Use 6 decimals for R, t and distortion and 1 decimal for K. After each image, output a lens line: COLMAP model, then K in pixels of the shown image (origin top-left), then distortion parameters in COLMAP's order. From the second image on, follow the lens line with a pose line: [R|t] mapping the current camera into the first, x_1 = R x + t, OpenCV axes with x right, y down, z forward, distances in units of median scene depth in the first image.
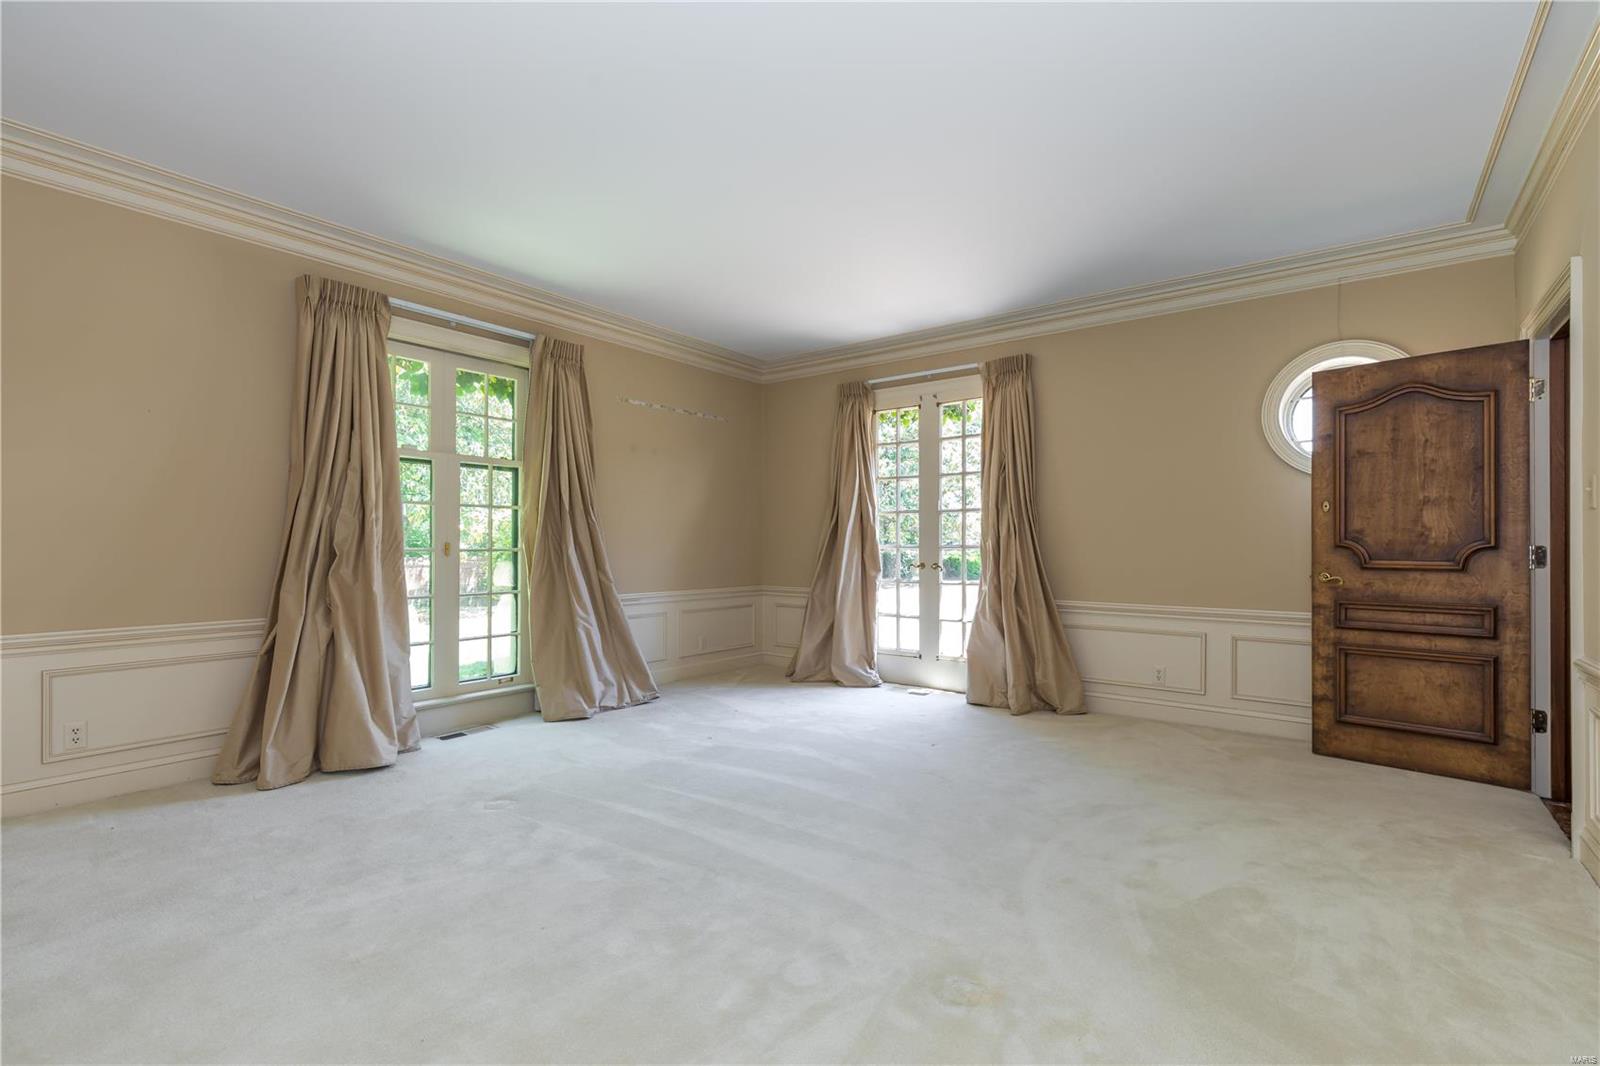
lens RADIAL K [[722.0, 0, 800.4], [0, 722.0, 540.1], [0, 0, 1]] dist [0.001785, 0.000096]
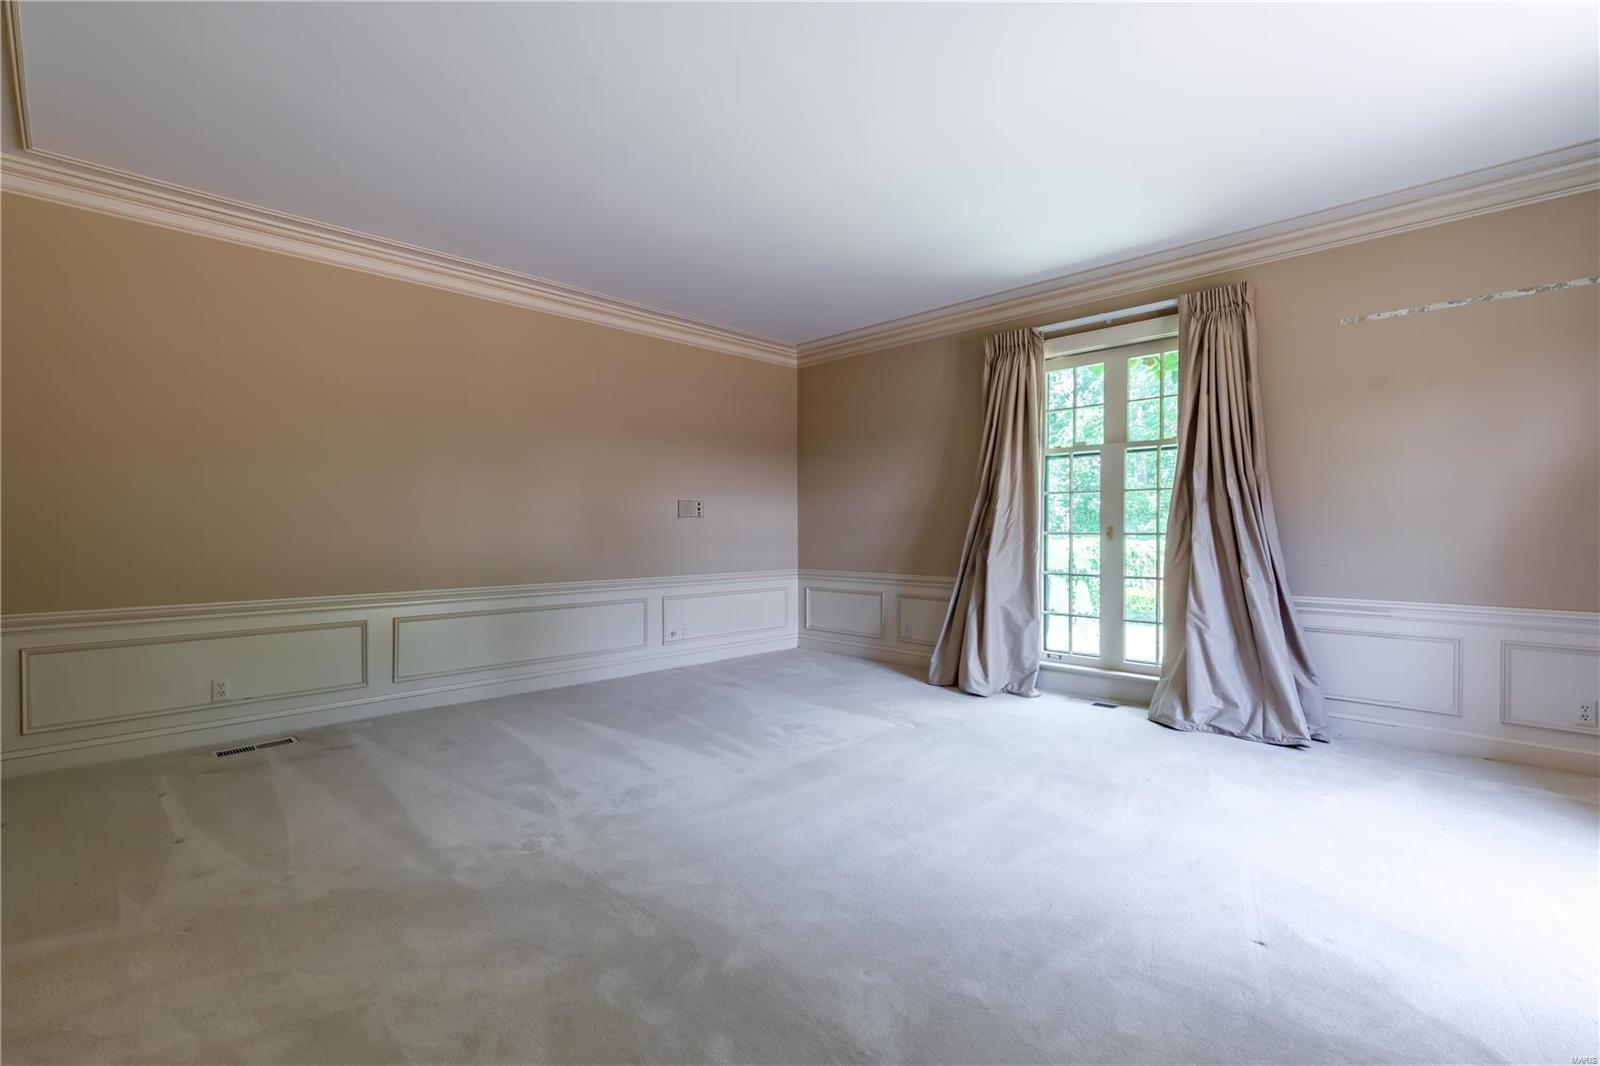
lens RADIAL K [[722.0, 0, 800.8], [0, 722.0, 532.4], [0, 0, 1]] dist [0.001785, 0.000096]
pose [[-0.131057, 0.001994, -0.991373, 0.613716], [0.007602, 0.999971, 0.001006, 0.006869], [0.991346, -0.007404, -0.131068, 0.664218]]
